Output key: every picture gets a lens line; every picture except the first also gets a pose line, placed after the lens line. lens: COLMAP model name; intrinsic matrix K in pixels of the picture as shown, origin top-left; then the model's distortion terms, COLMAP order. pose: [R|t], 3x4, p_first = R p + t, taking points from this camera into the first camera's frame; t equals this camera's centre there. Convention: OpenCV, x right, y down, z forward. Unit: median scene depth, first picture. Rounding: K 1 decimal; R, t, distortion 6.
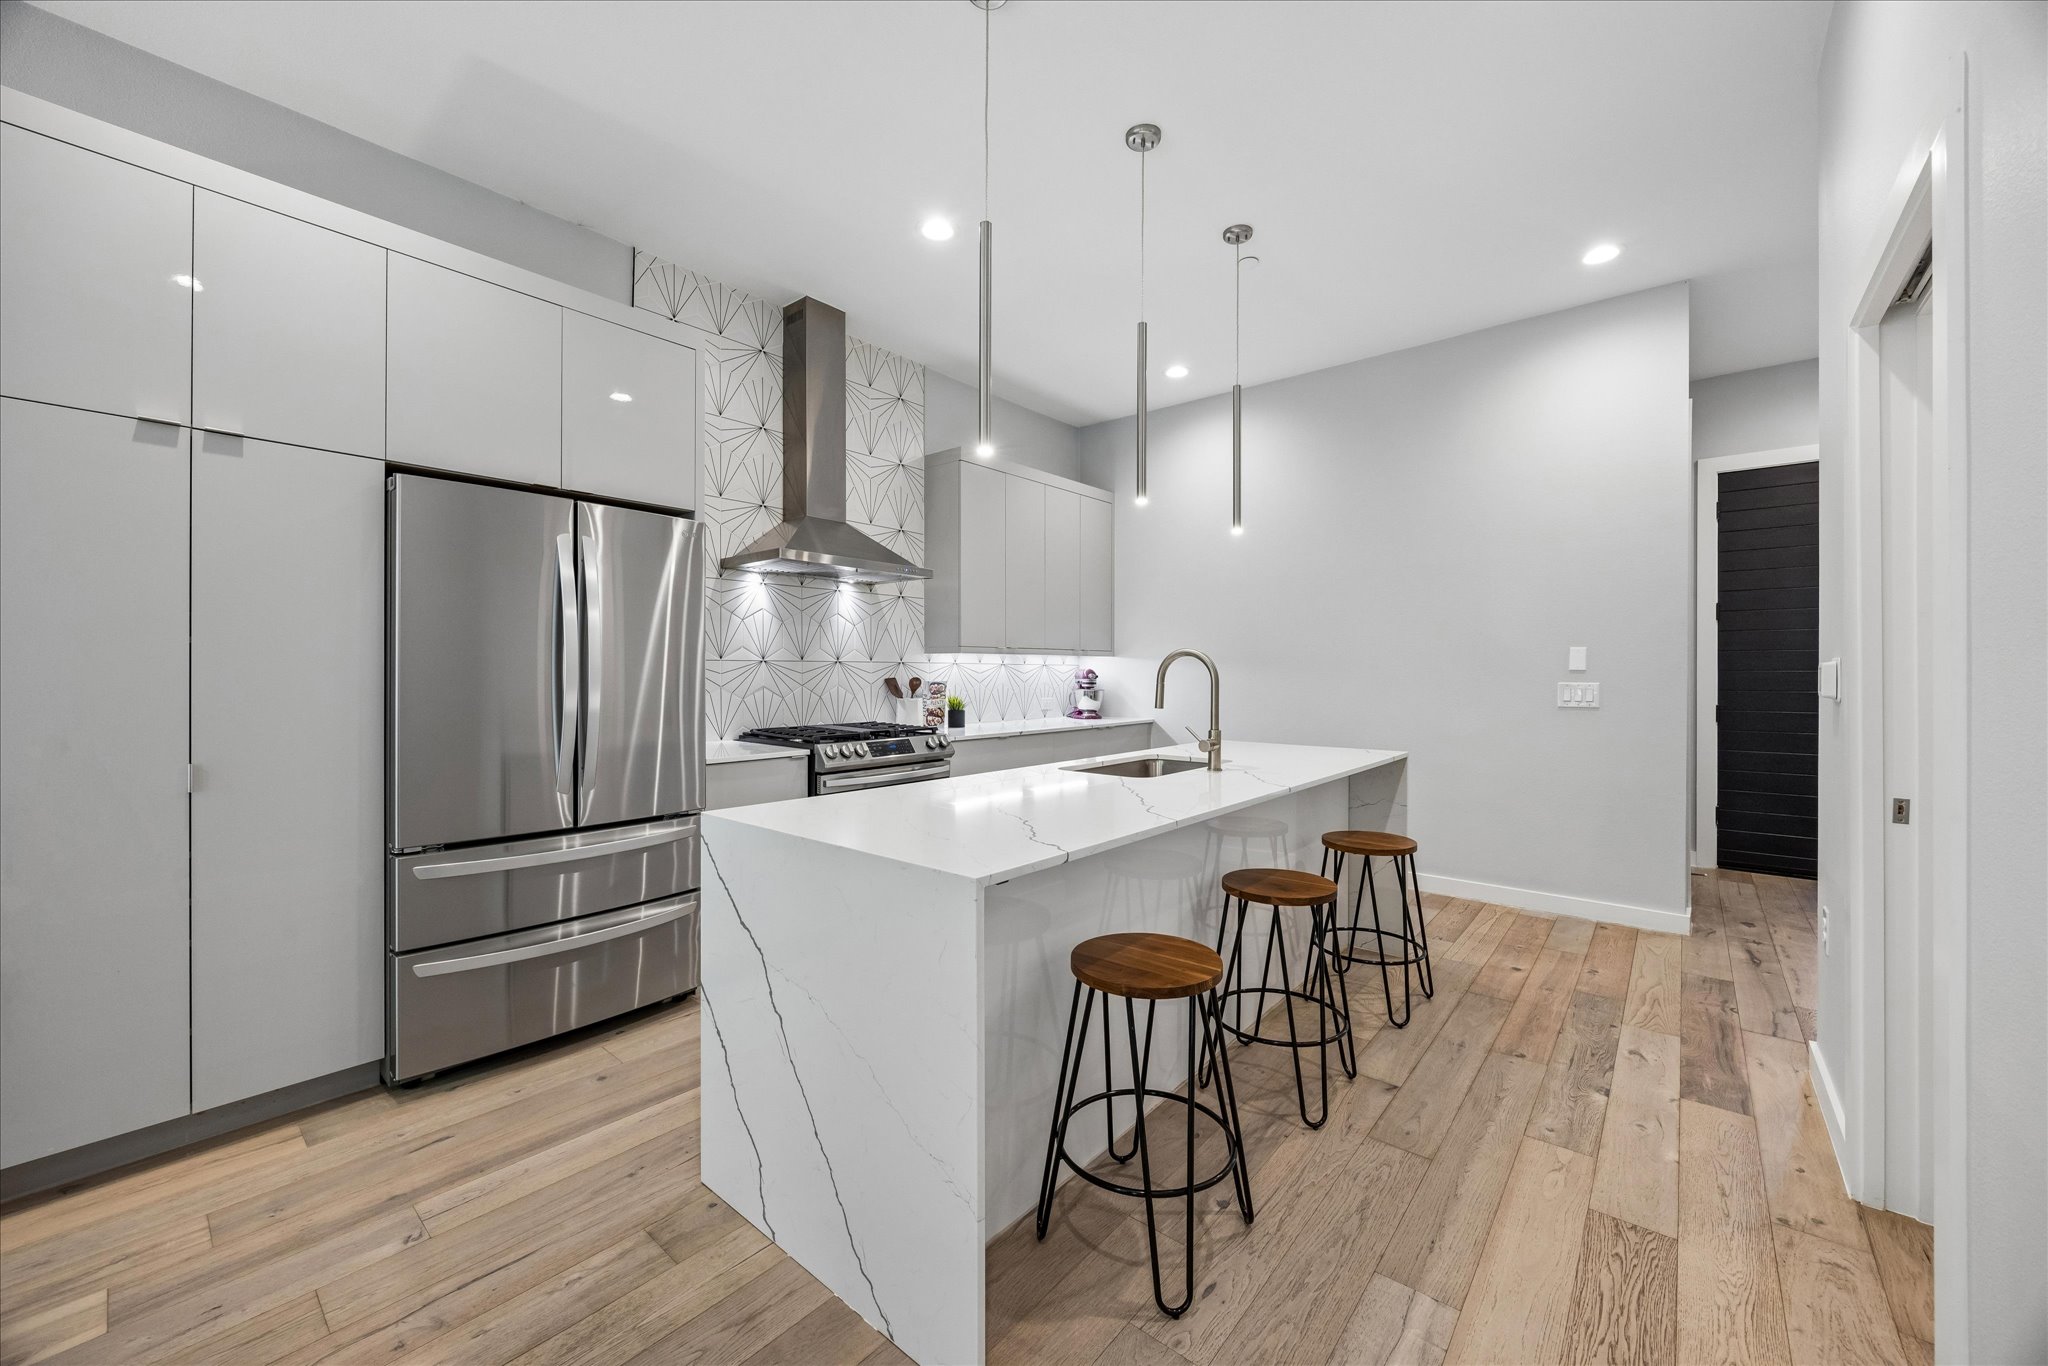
lens RADIAL K [[776.5, 0, 1031.4], [0, 776.5, 672.4], [0, 0, 1]] dist [-0.003096, -0.000169]
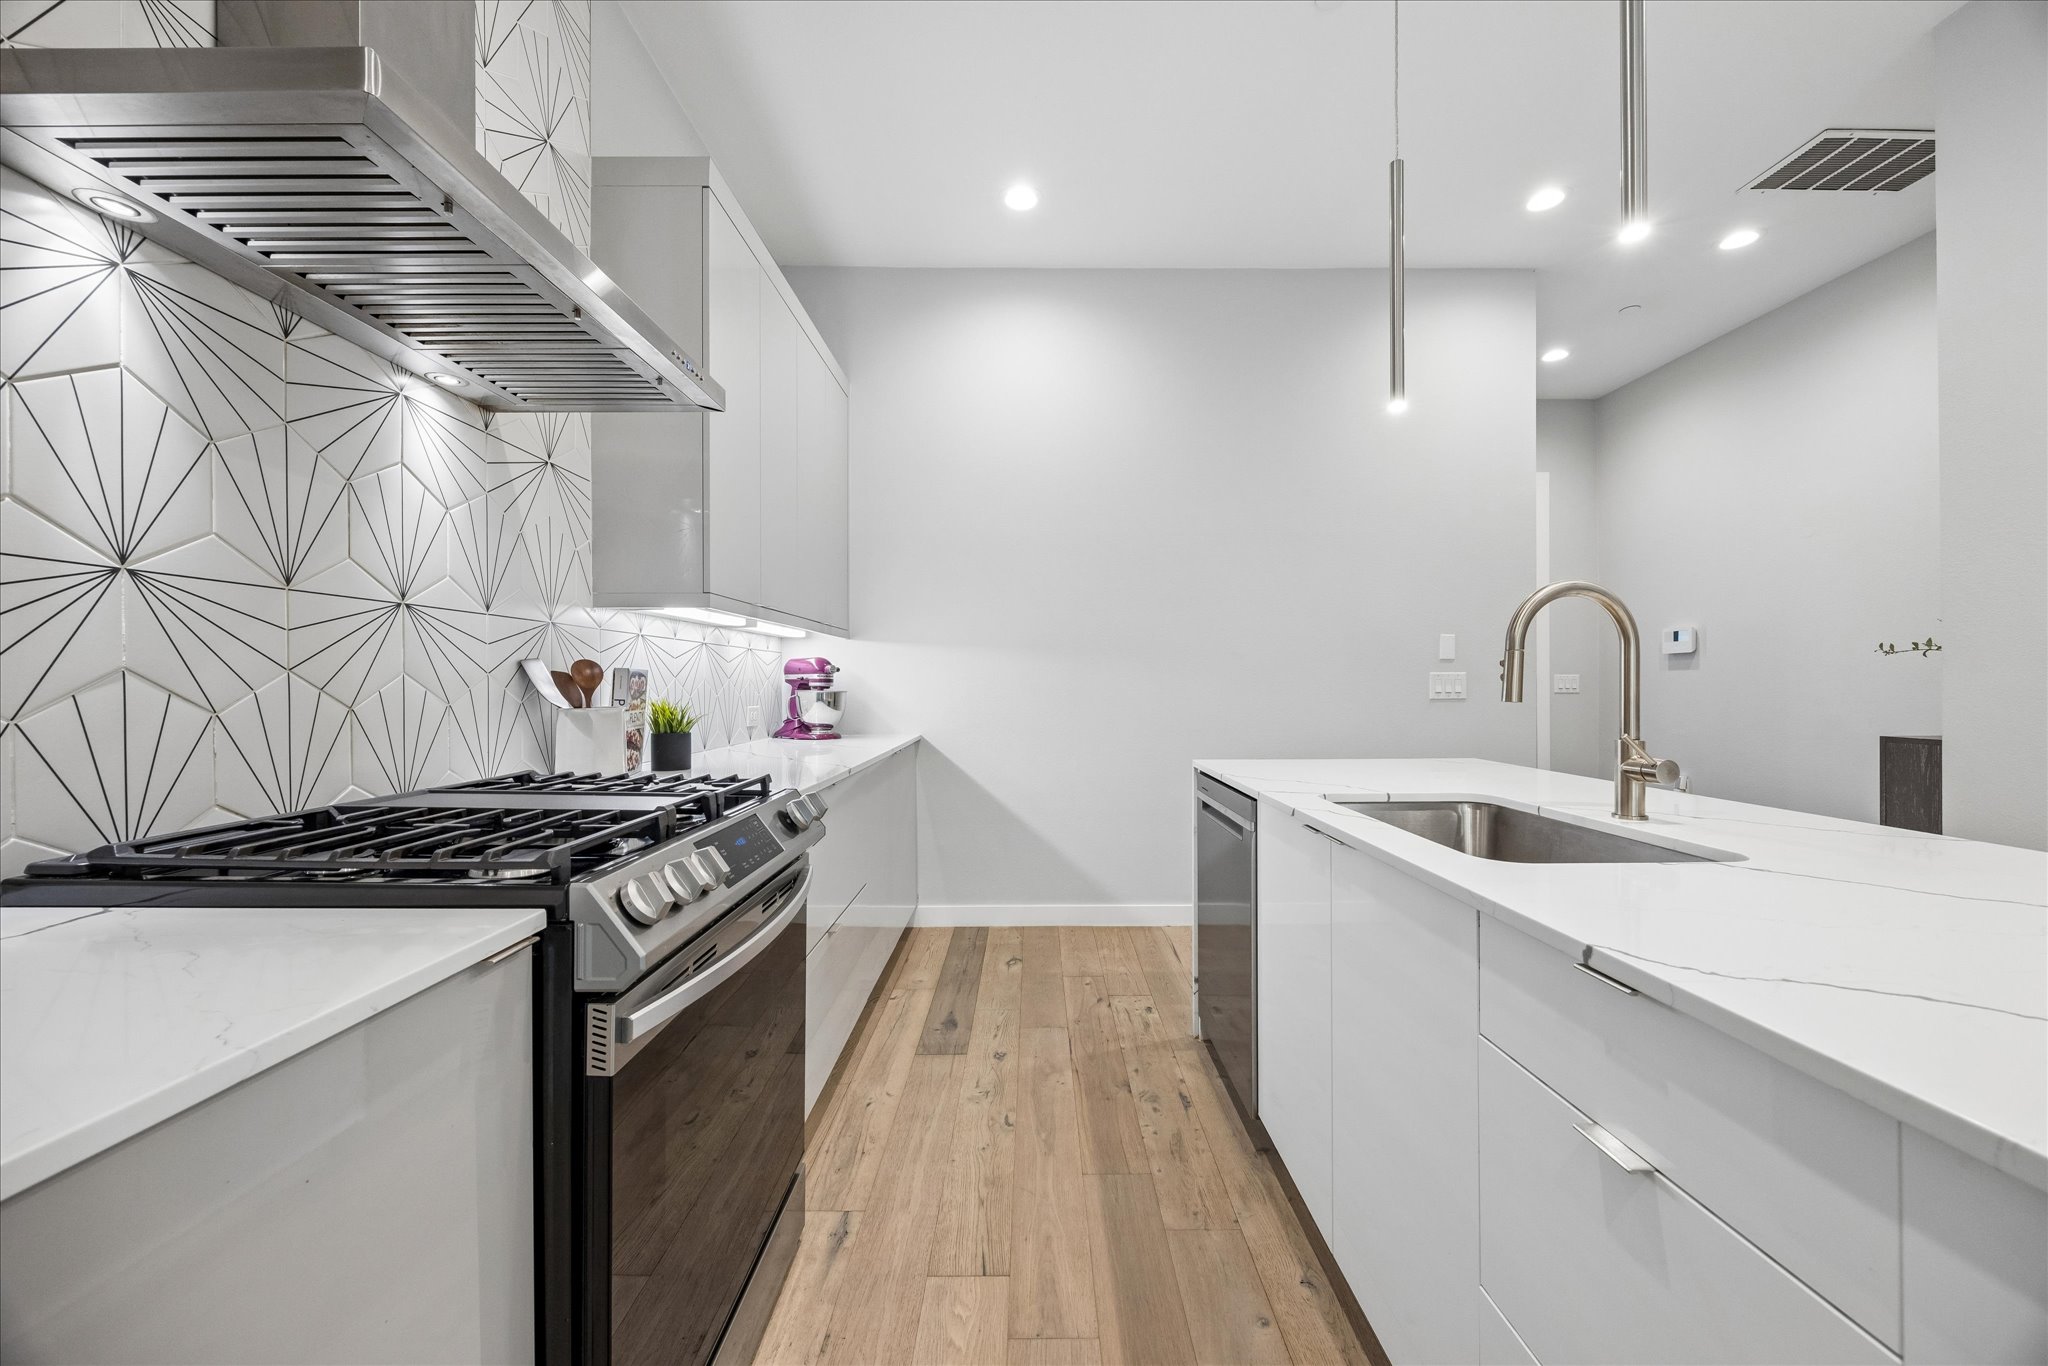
lens RADIAL K [[776.5, 0, 1020.8], [0, 776.5, 683.7], [0, 0, 1]] dist [-0.003096, -0.000169]
pose [[0.761550, -0.003388, 0.648097, -0.259706], [0.004840, 0.999988, -0.000460, 0.022337], [-0.648088, 0.003487, 0.761557, 0.558777]]
